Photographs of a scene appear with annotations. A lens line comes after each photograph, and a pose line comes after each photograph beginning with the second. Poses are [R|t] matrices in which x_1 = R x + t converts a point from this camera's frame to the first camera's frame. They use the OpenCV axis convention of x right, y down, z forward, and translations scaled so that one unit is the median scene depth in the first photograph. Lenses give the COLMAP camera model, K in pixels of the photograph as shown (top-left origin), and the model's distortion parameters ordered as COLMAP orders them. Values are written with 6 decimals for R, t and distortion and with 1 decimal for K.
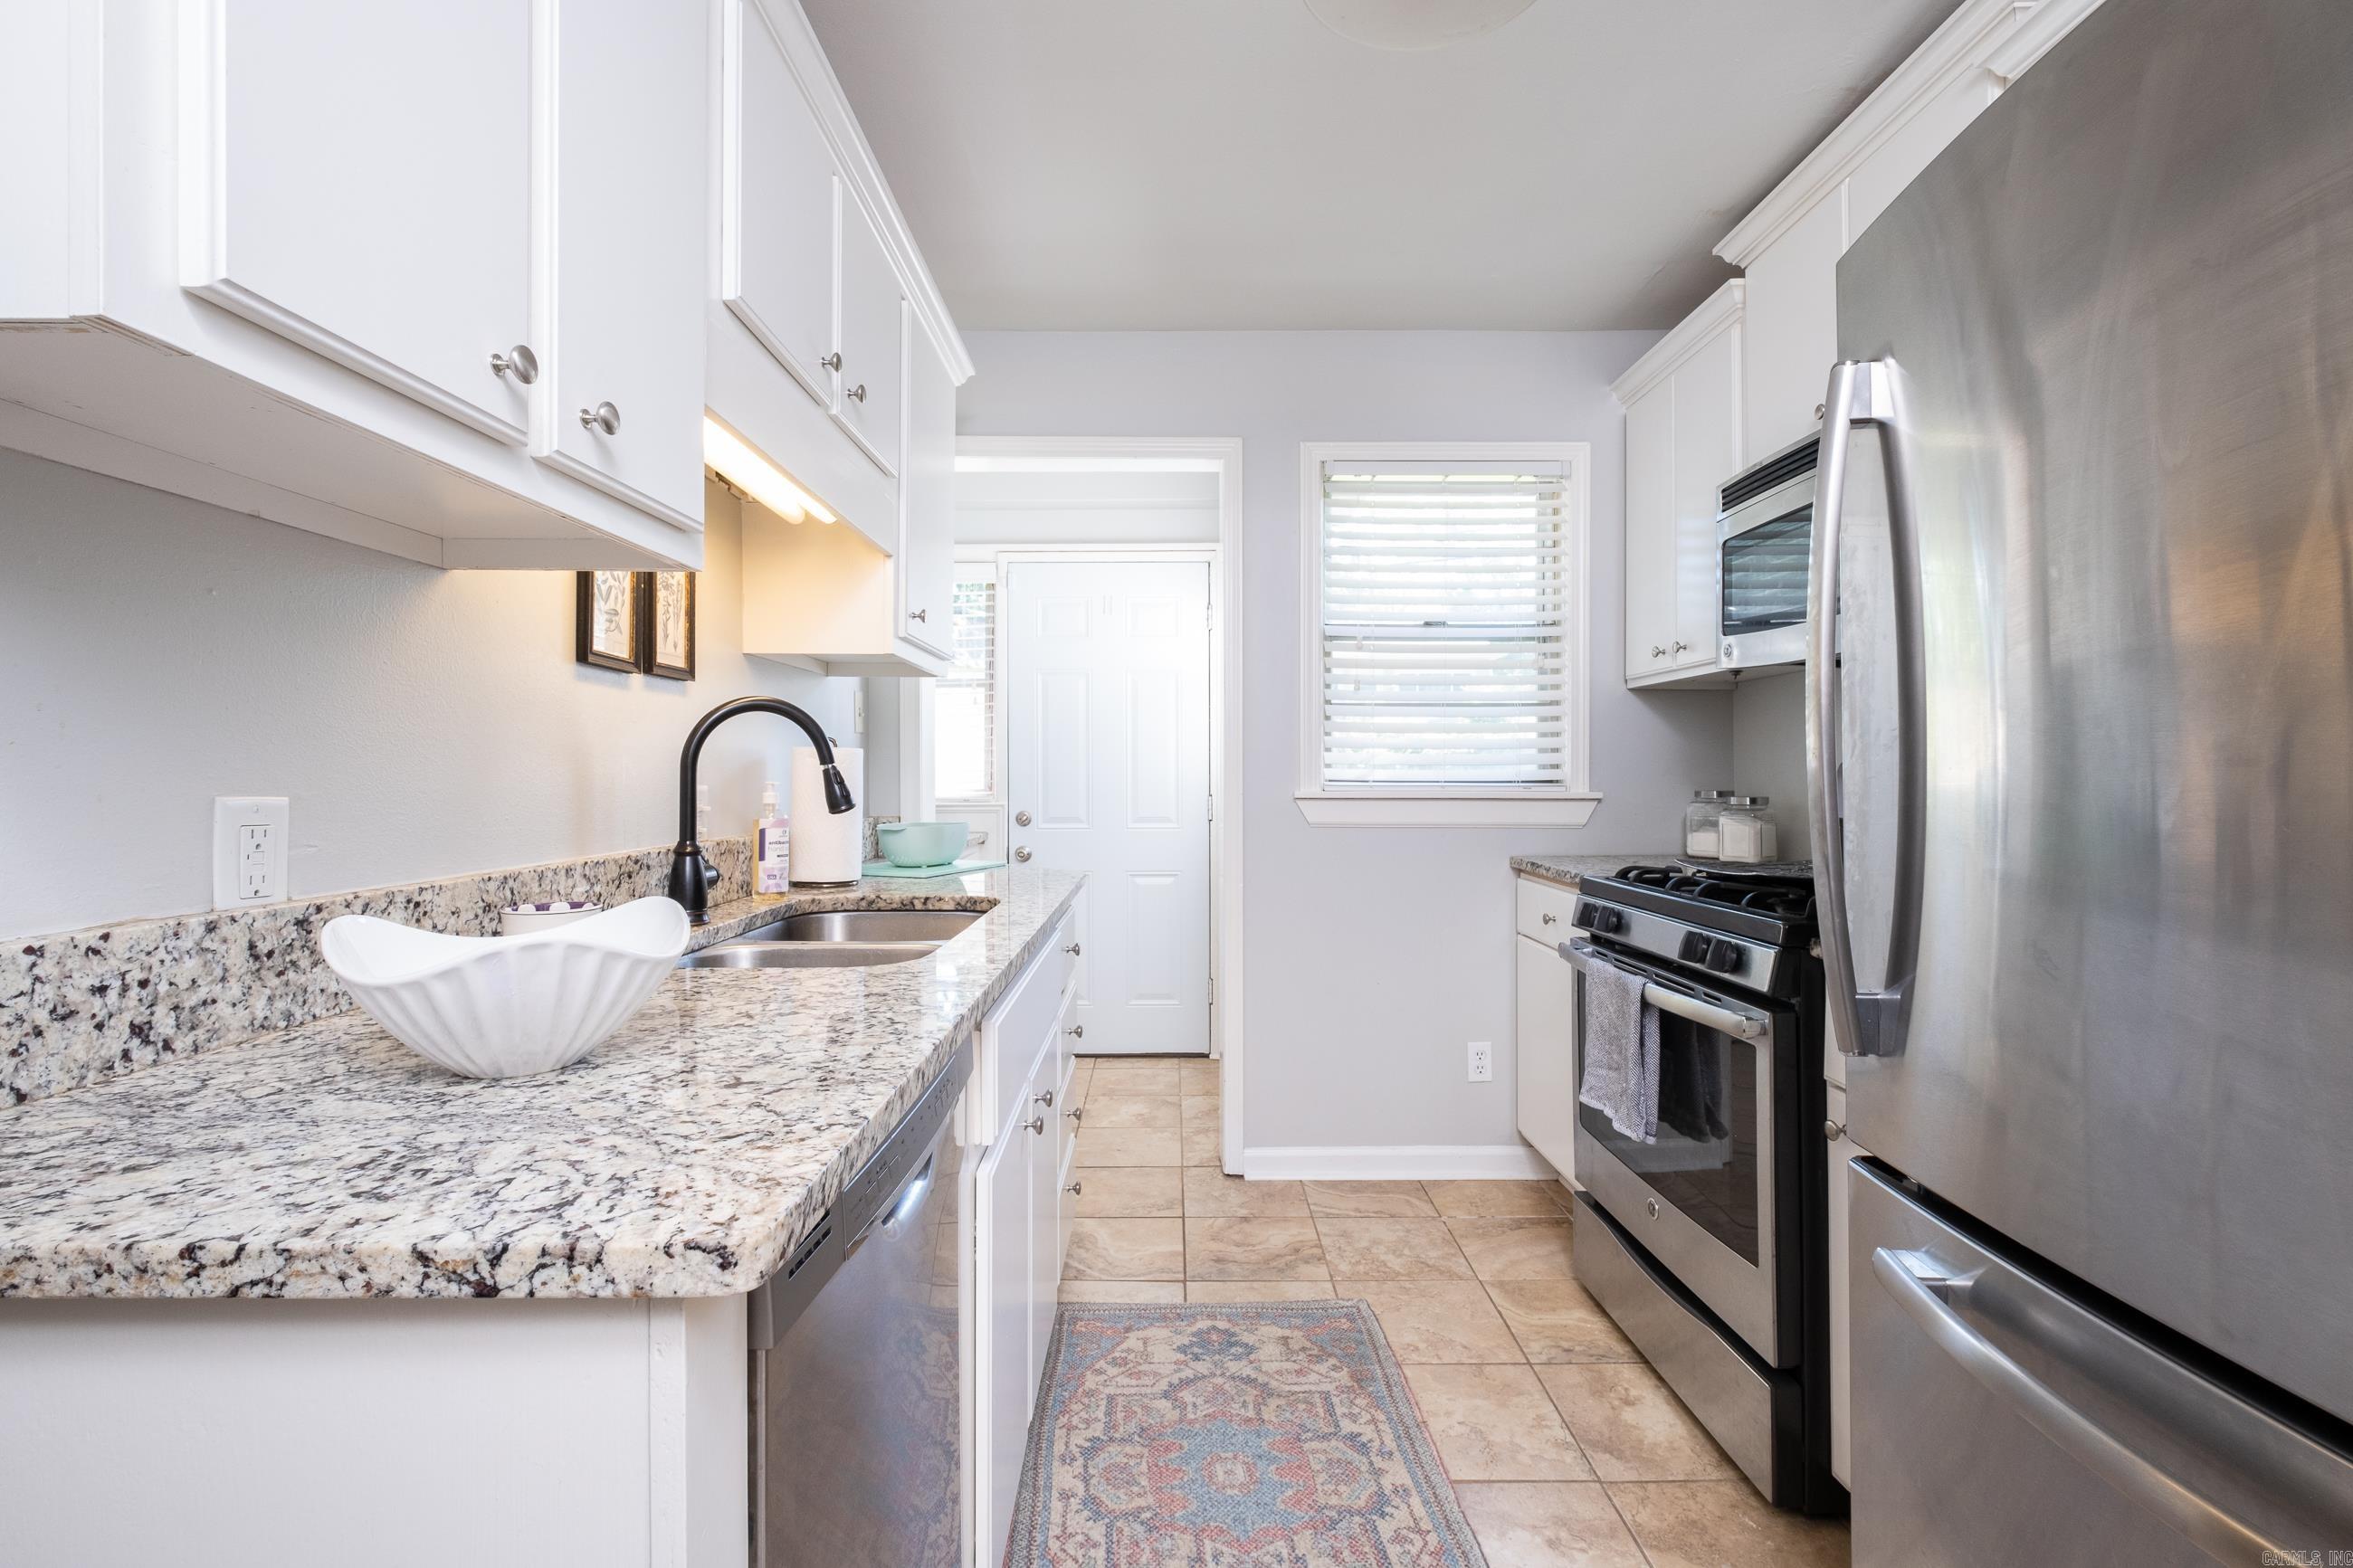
lens RADIAL K [[1027.2, 0, 1162.6], [0, 1027.2, 778.5], [0, 0, 1]] dist [-0.002770, 0.000074]
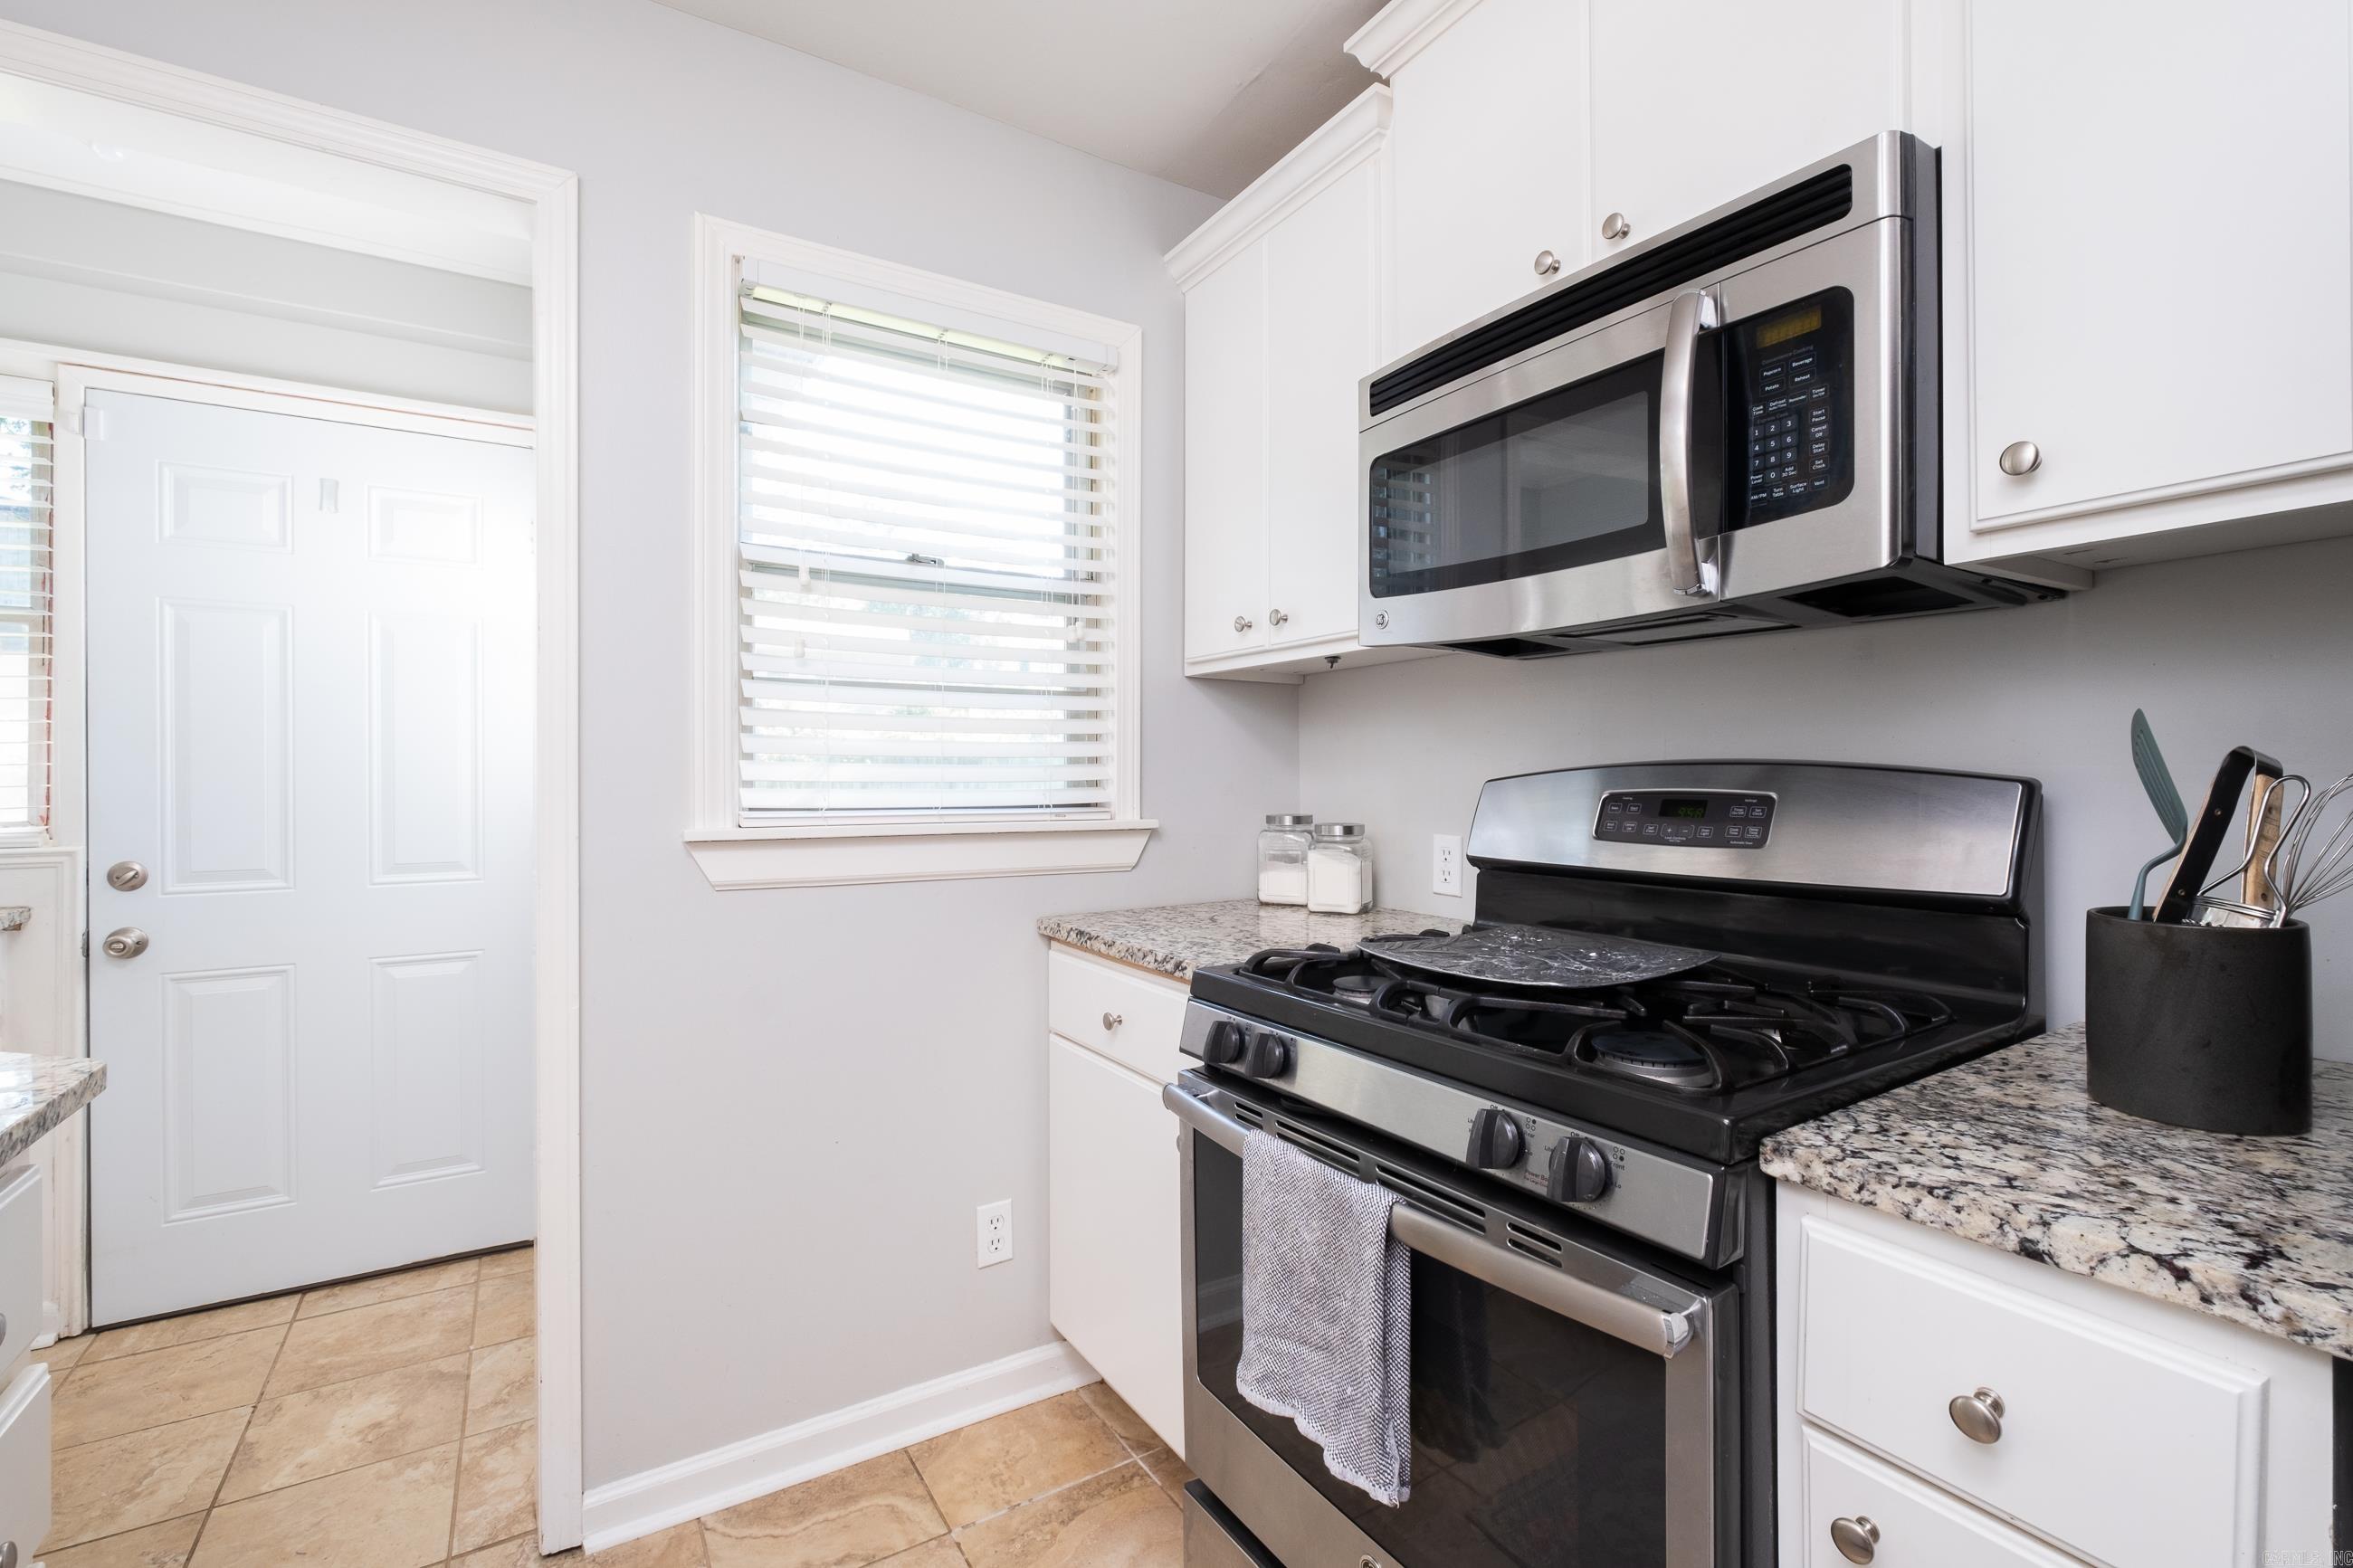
lens RADIAL K [[1035.8, 0, 1178.1], [0, 1035.8, 777.2], [0, 0, 1]] dist [-0.002902, -0.000323]
pose [[0.843548, -0.001239, 0.537052, 0.079356], [0.002108, 0.999997, -0.001004, -0.022745], [-0.537050, 0.001979, 0.843548, 0.572564]]
